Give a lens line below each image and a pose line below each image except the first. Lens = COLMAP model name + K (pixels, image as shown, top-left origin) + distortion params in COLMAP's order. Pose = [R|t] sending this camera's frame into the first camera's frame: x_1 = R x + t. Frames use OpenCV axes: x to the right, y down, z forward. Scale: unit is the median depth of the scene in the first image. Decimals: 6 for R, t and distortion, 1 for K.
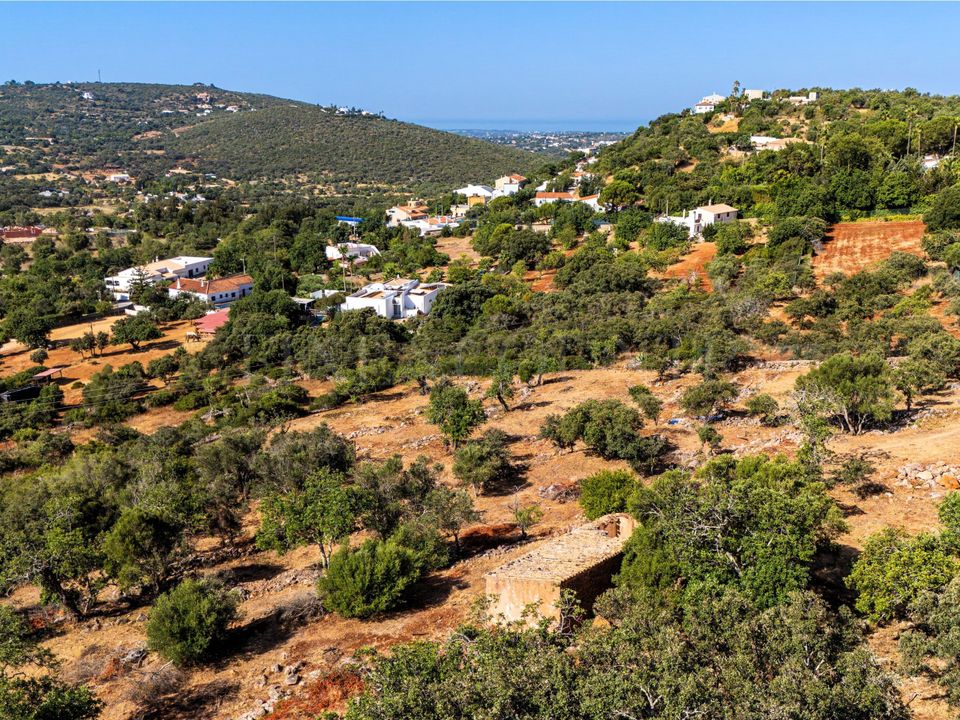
lens RADIAL K [[942.7, 0, 480.0], [0, 942.7, 360.0], [0, 0, 1]] dist [0.148551, -0.322769]
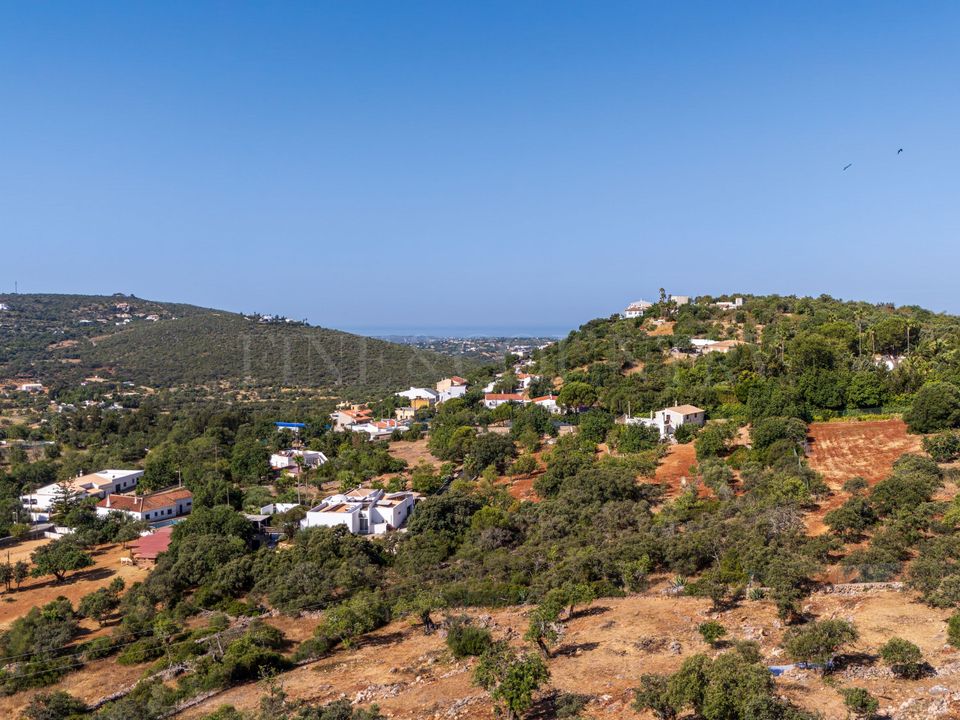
lens RADIAL K [[942.7, 0, 480.0], [0, 942.7, 360.0], [0, 0, 1]] dist [0.148551, -0.322769]
pose [[0.996176, -0.009670, 0.086831, -0.044879], [0.027697, 0.977548, -0.208887, -0.012064], [-0.082861, 0.210493, 0.974077, 0.065425]]
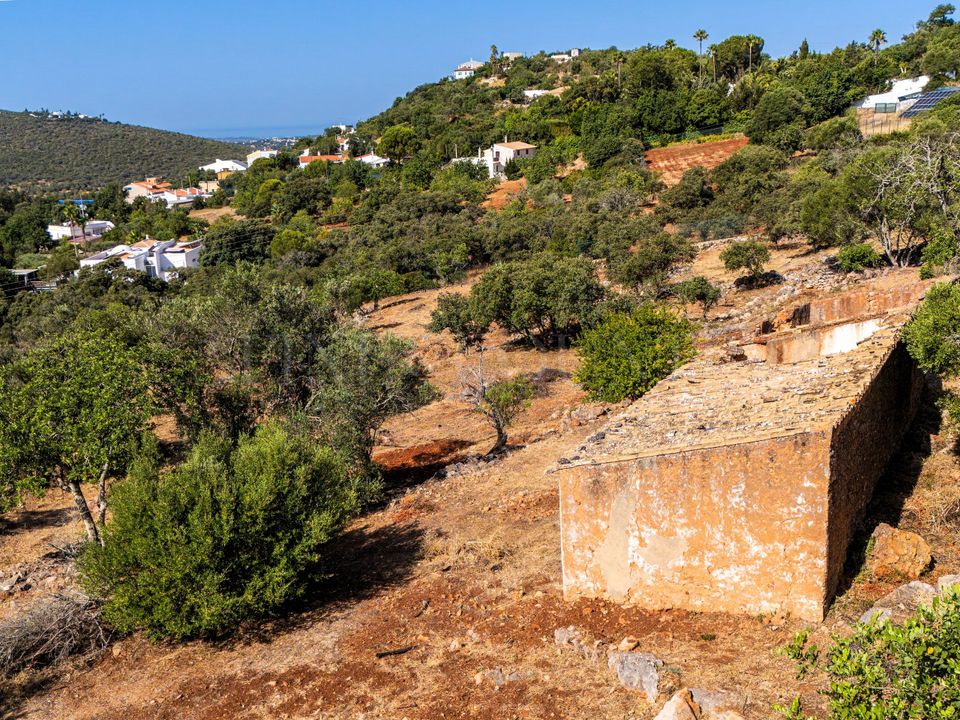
lens RADIAL K [[986.1, 0, 438.1], [0, 986.1, 359.1], [0, 0, 1]] dist [0.146530, -0.352338]
pose [[0.975471, -0.095732, 0.198223, -0.022183], [0.098477, 0.995131, -0.004012, 0.036126], [-0.196874, 0.023434, 0.980149, 0.124996]]
